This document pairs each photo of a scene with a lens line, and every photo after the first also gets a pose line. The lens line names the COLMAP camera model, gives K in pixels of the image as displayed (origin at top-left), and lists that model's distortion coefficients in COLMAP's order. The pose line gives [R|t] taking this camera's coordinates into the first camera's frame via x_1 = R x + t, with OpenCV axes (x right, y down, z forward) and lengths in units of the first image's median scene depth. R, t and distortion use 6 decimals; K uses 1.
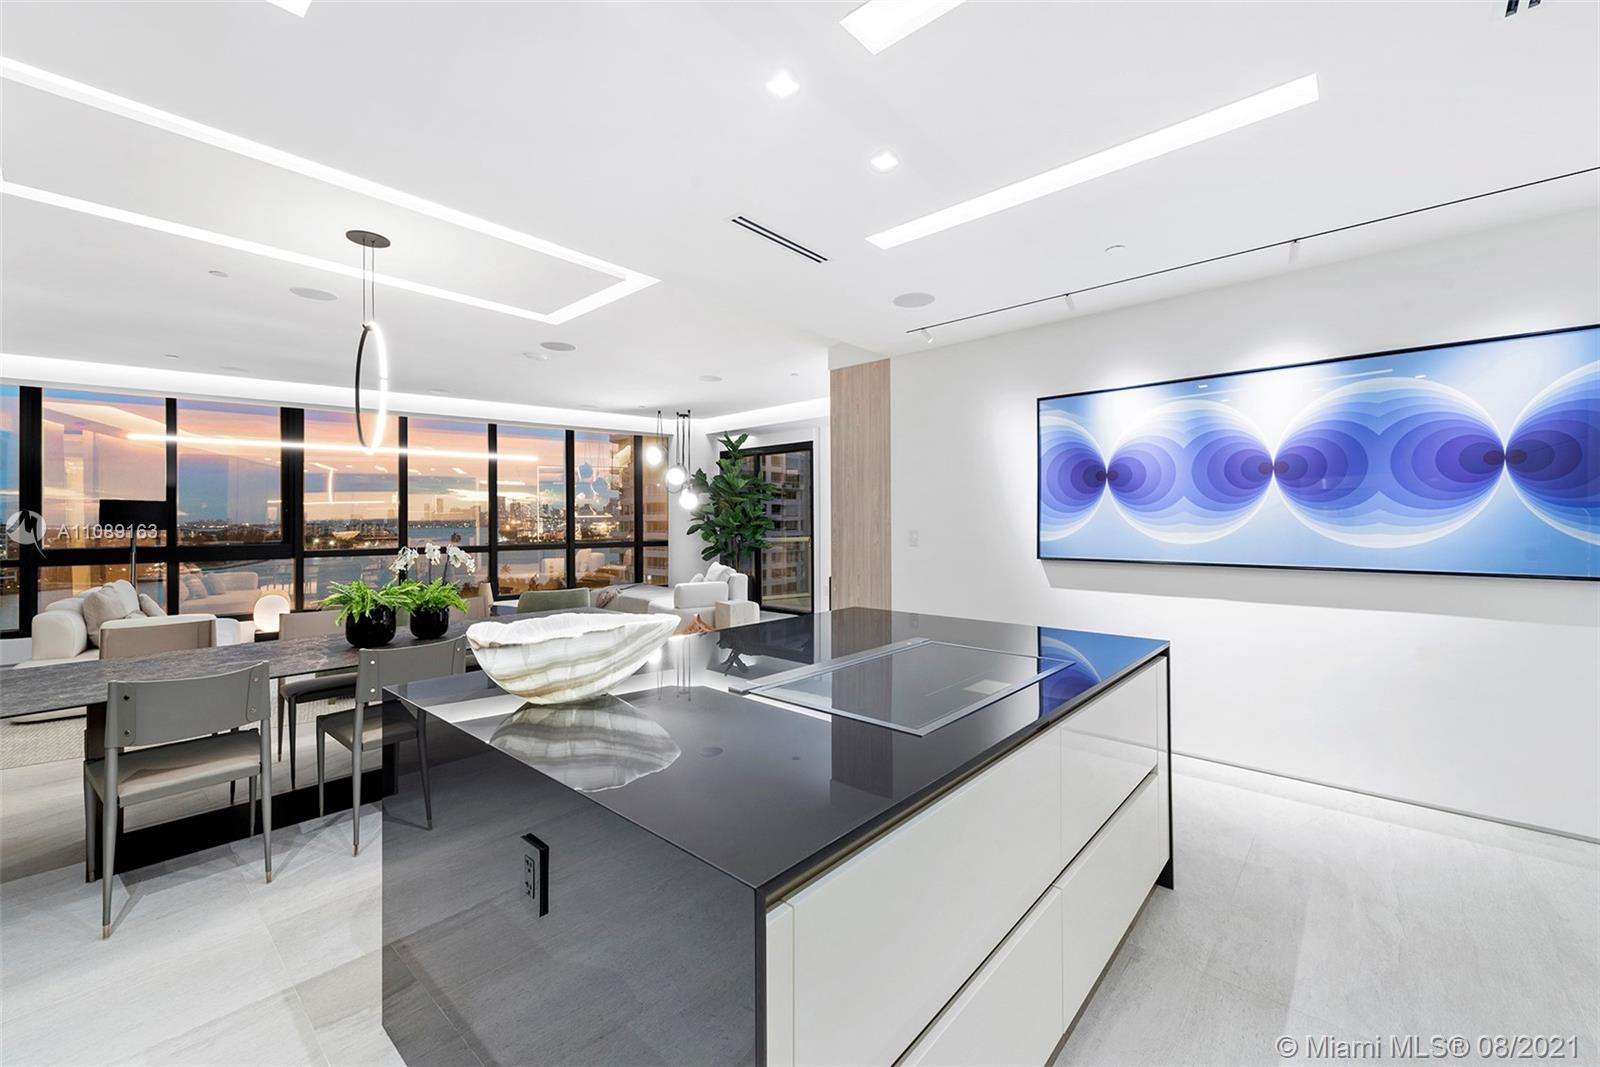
lens RADIAL K [[638.1, 0, 797.6], [0, 638.1, 525.2], [0, 0, 1]] dist [0.015449, -0.003168]
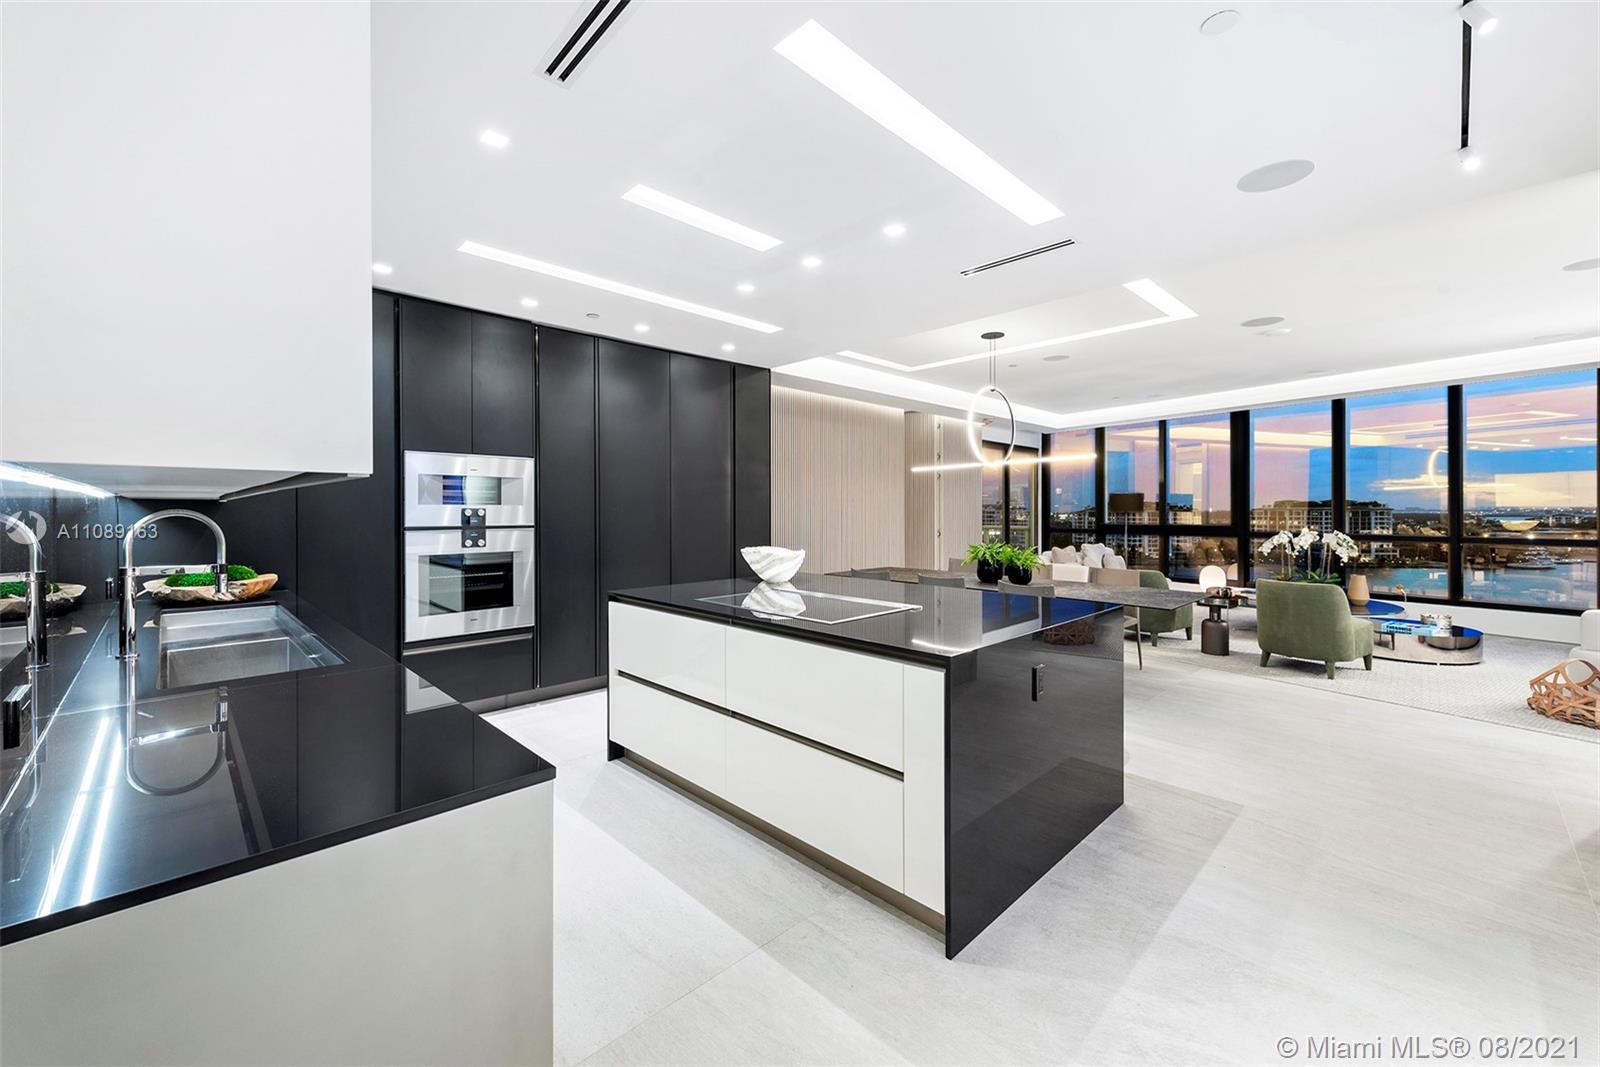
lens RADIAL K [[638.1, 0, 806.4], [0, 638.1, 516.0], [0, 0, 1]] dist [0.015449, -0.003168]
pose [[-0.056530, 0.012379, -0.998324, 0.451592], [-0.002806, 0.999917, 0.012558, -0.001333], [0.998397, 0.003511, -0.056490, 0.279577]]
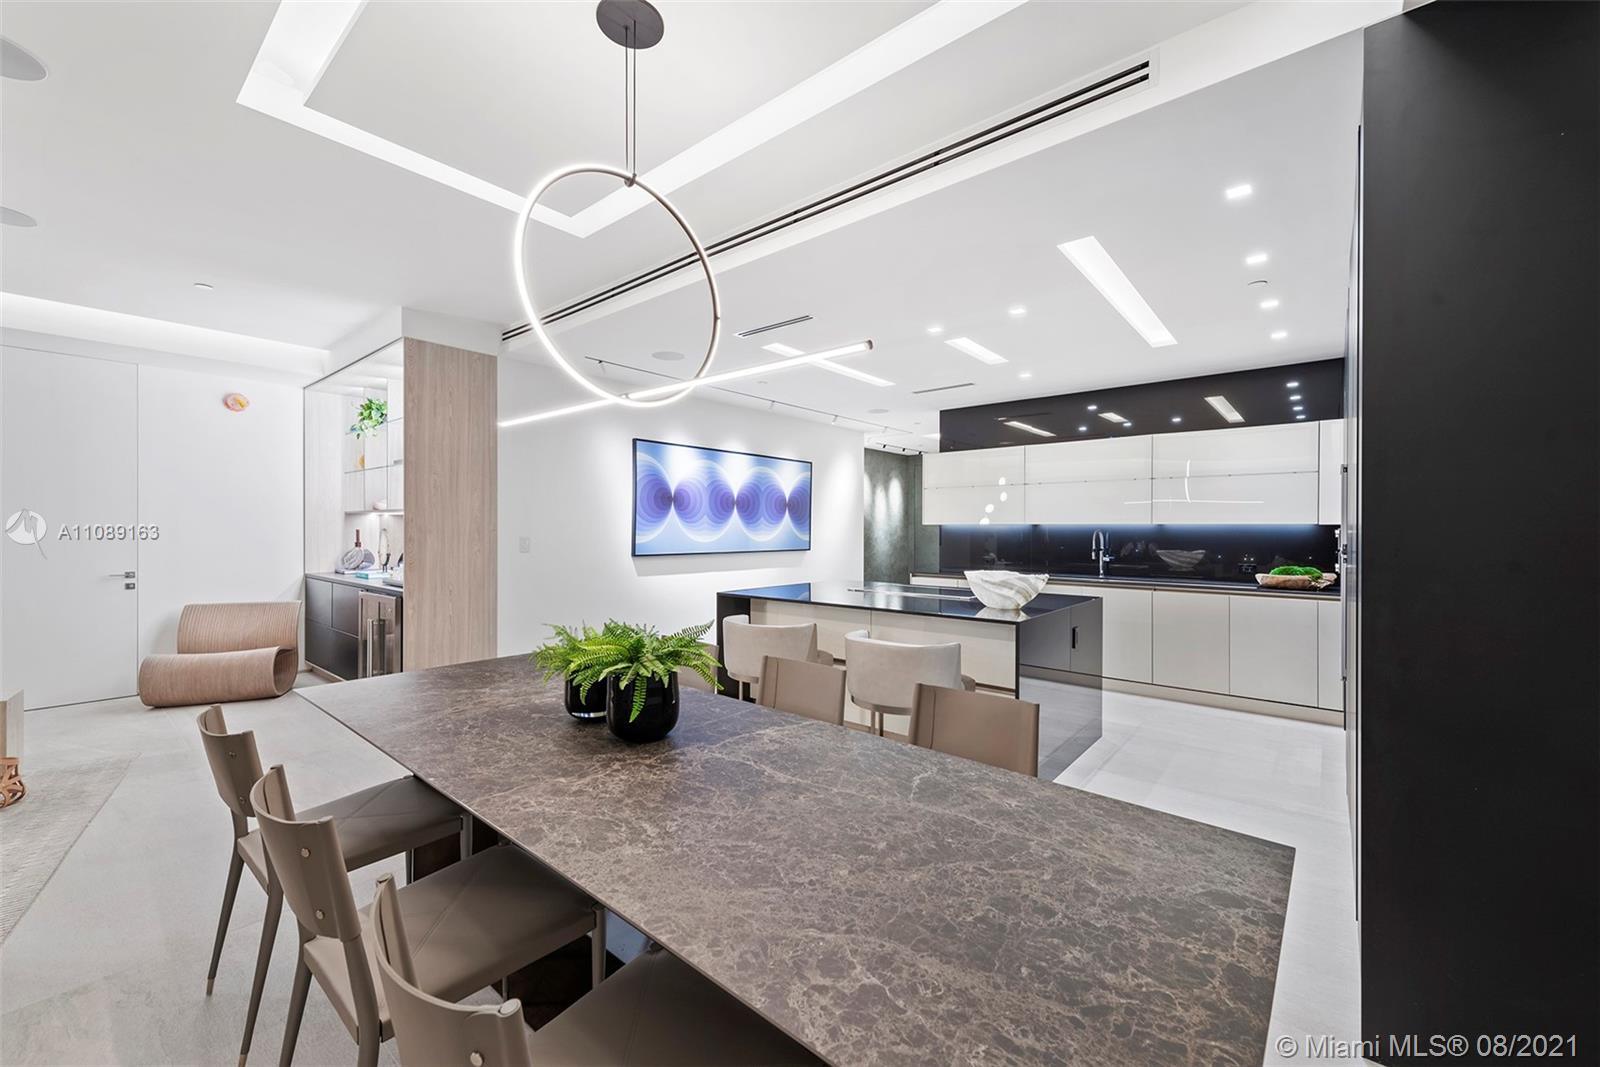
lens RADIAL K [[638.1, 0, 797.6], [0, 638.1, 533.4], [0, 0, 1]] dist [0.015449, -0.003168]
pose [[-0.033341, -0.001801, 0.999442, -0.561061], [0.005104, 0.999985, 0.001972, 0.001467], [-0.999431, 0.005166, -0.033332, 0.396698]]
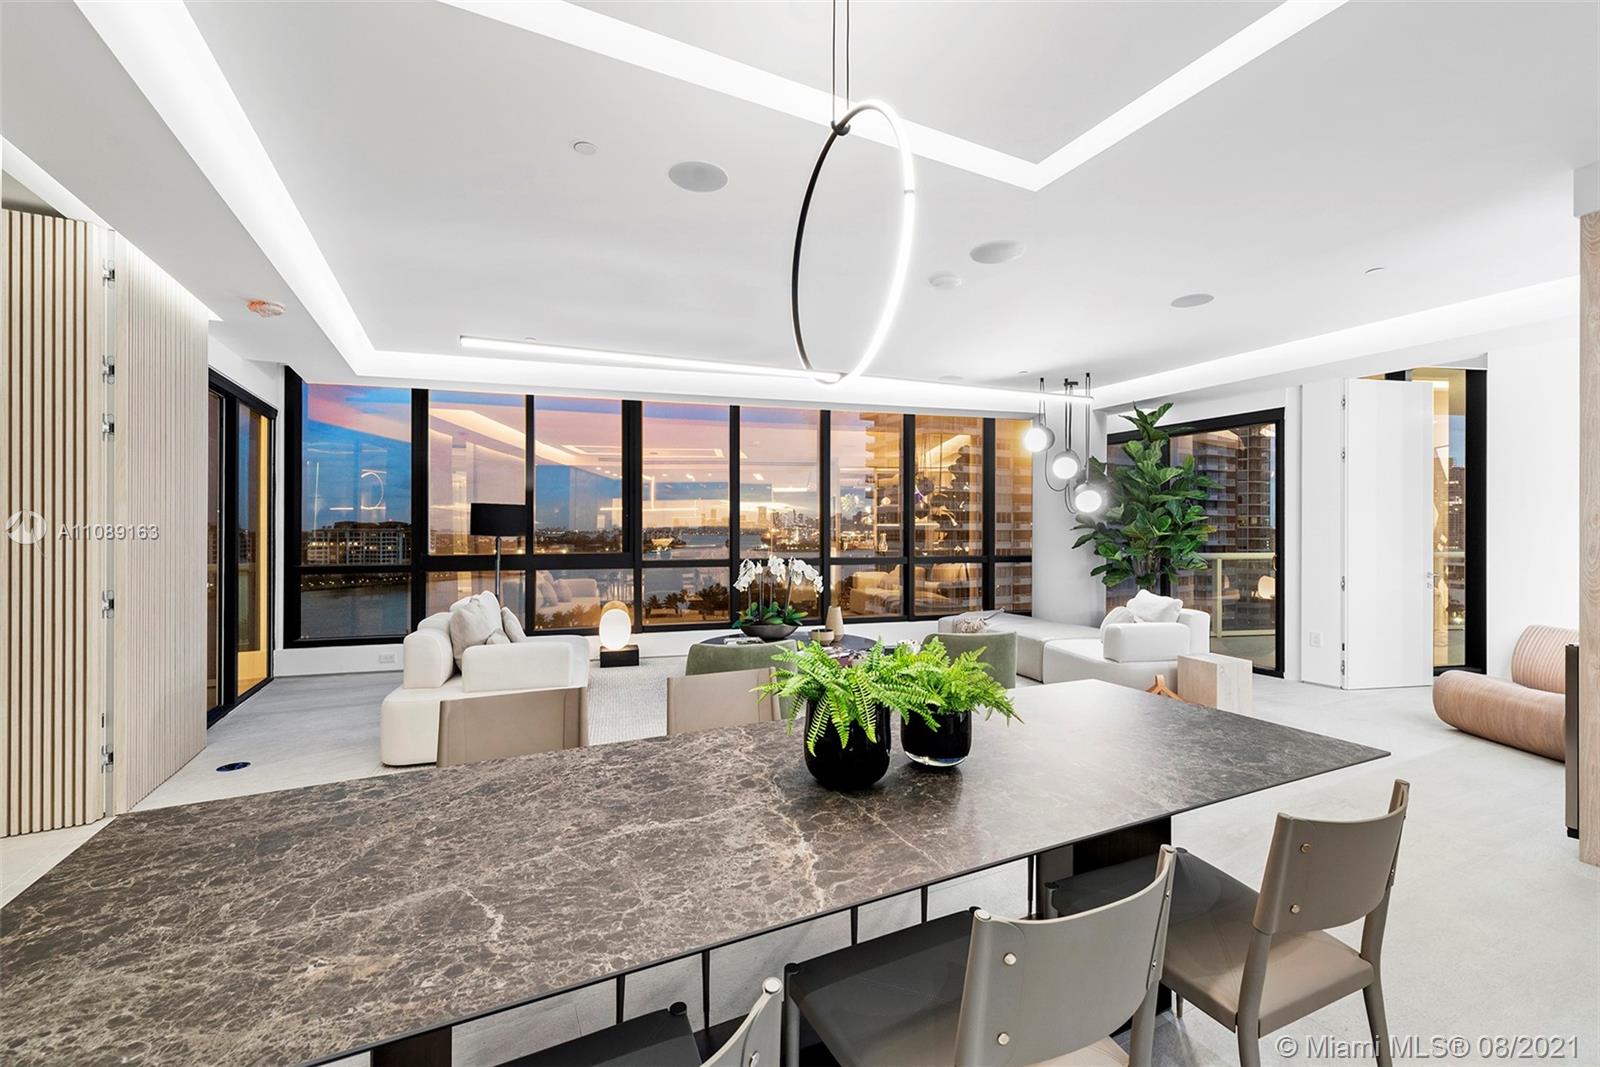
lens RADIAL K [[638.1, 0, 806.0], [0, 638.1, 536.1], [0, 0, 1]] dist [0.015449, -0.003168]
pose [[0.934829, 0.006935, -0.355032, -0.233249], [-0.005710, 0.999974, 0.004497, -0.000238], [0.355054, -0.002177, 0.934843, 0.241440]]
